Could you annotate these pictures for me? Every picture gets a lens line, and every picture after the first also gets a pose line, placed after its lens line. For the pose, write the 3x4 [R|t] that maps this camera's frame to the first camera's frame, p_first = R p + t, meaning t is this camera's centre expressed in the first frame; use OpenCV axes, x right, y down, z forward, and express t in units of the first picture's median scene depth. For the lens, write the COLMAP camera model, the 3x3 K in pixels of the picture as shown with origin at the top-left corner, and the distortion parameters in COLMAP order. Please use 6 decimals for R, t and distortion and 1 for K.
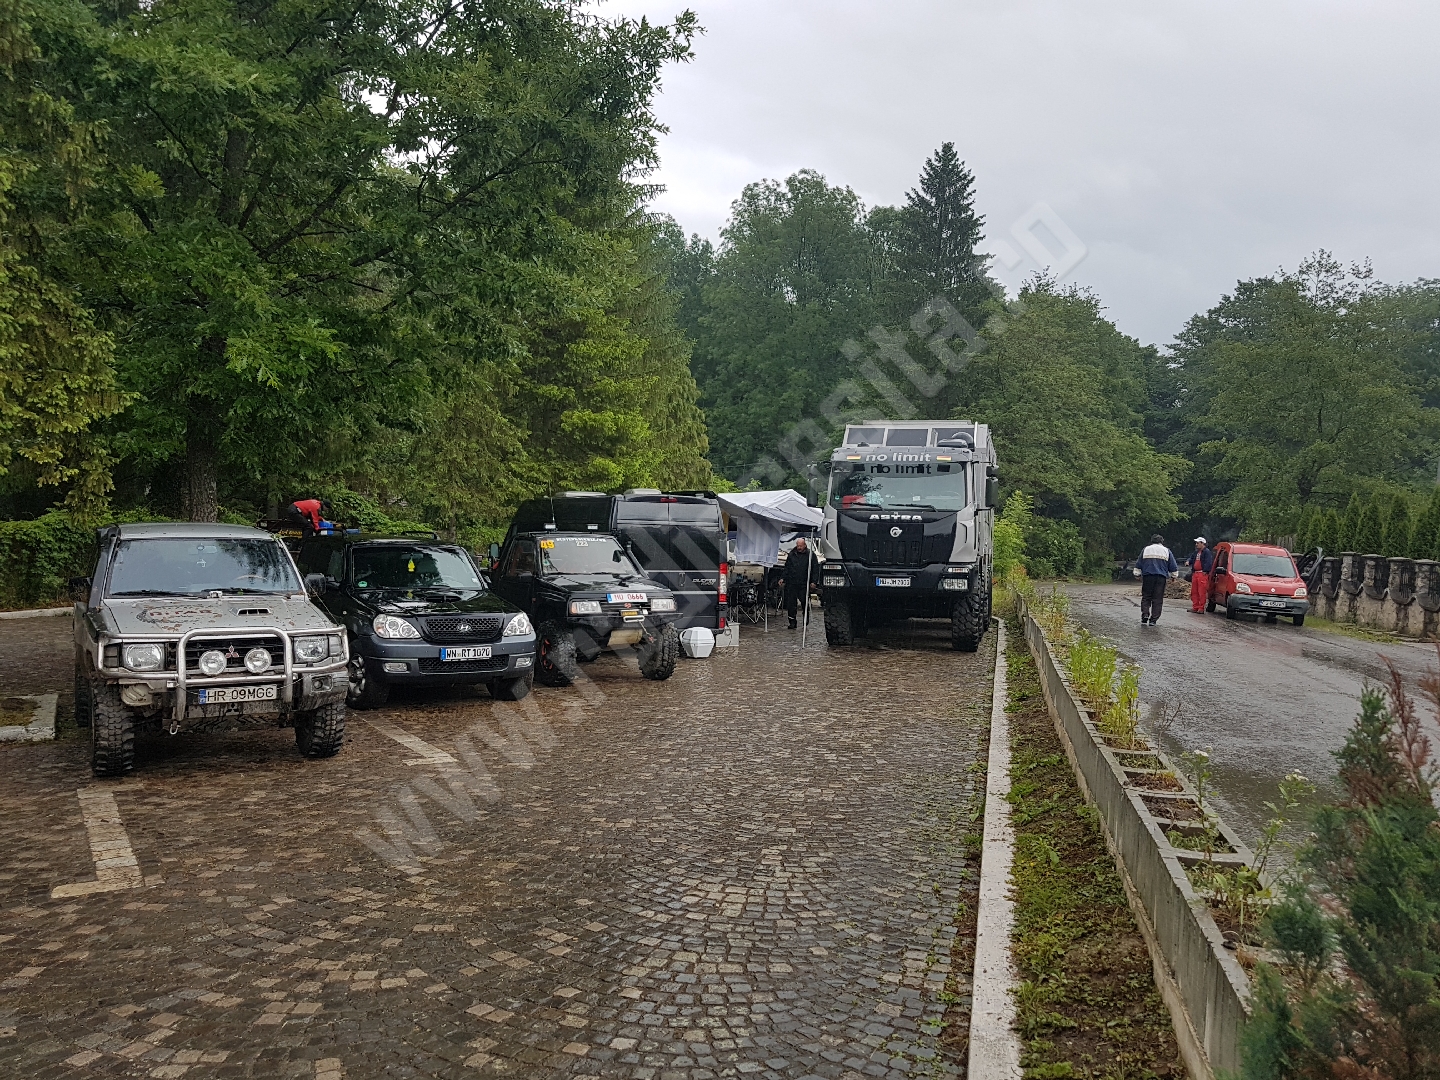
lens RADIAL K [[1179.1, 0, 728.9], [0, 1179.1, 576.8], [0, 0, 1]] dist [0.044967, -0.001082]
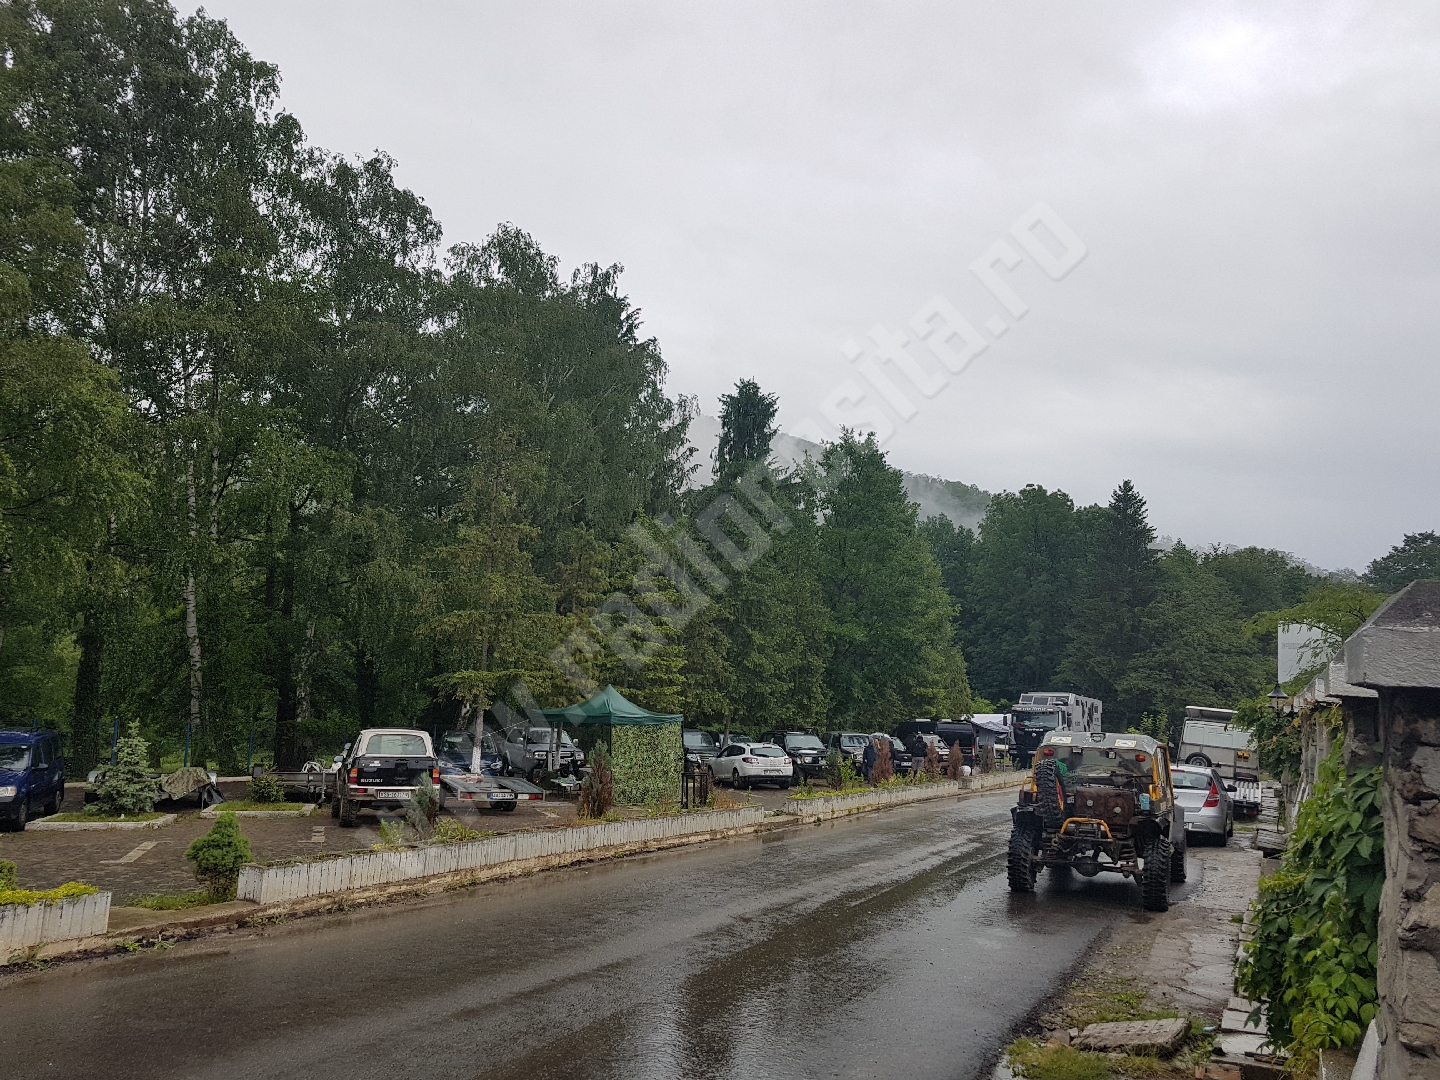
lens RADIAL K [[1179.1, 0, 728.9], [0, 1179.1, 576.8], [0, 0, 1]] dist [0.044967, -0.001082]
pose [[0.974726, -0.024513, -0.222055, 0.018705], [-0.012683, 0.986287, -0.164554, 0.019472], [0.223043, 0.163211, 0.961048, -0.579208]]
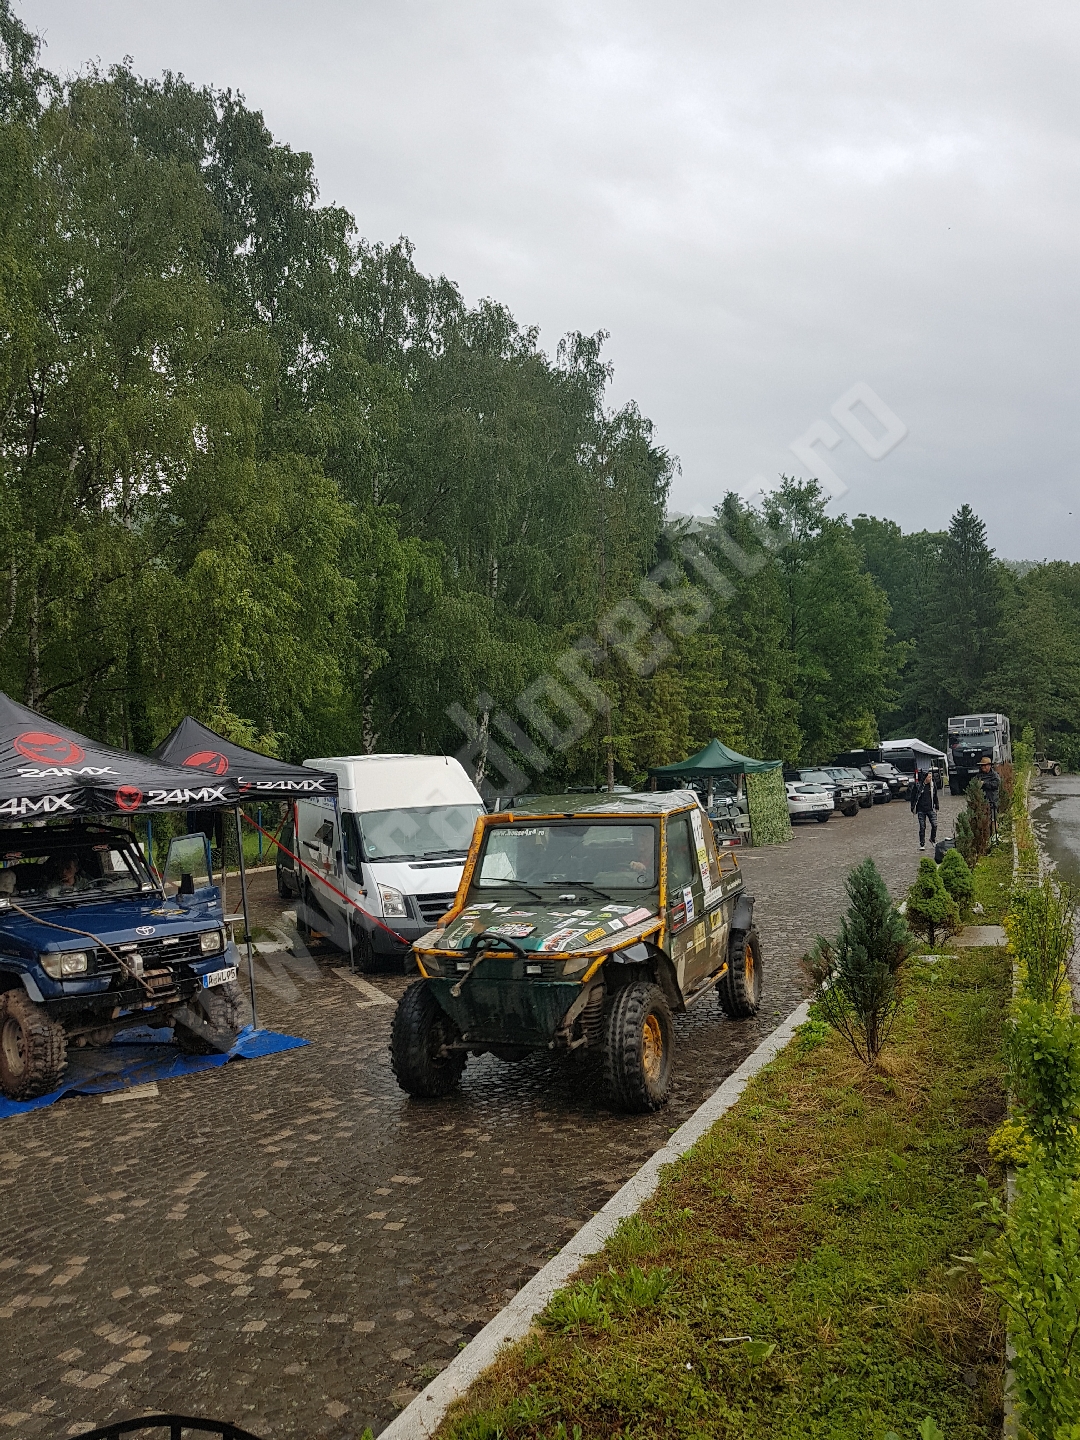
lens RADIAL K [[1179.1, 0, 540.0], [0, 1179.1, 720.0], [0, 0, 1]] dist [0.044967, -0.001082]
pose [[0.980766, -0.084235, -0.176077, -0.118047], [0.070282, 0.993980, -0.084044, 0.014834], [0.182097, 0.070053, 0.980782, -0.642462]]
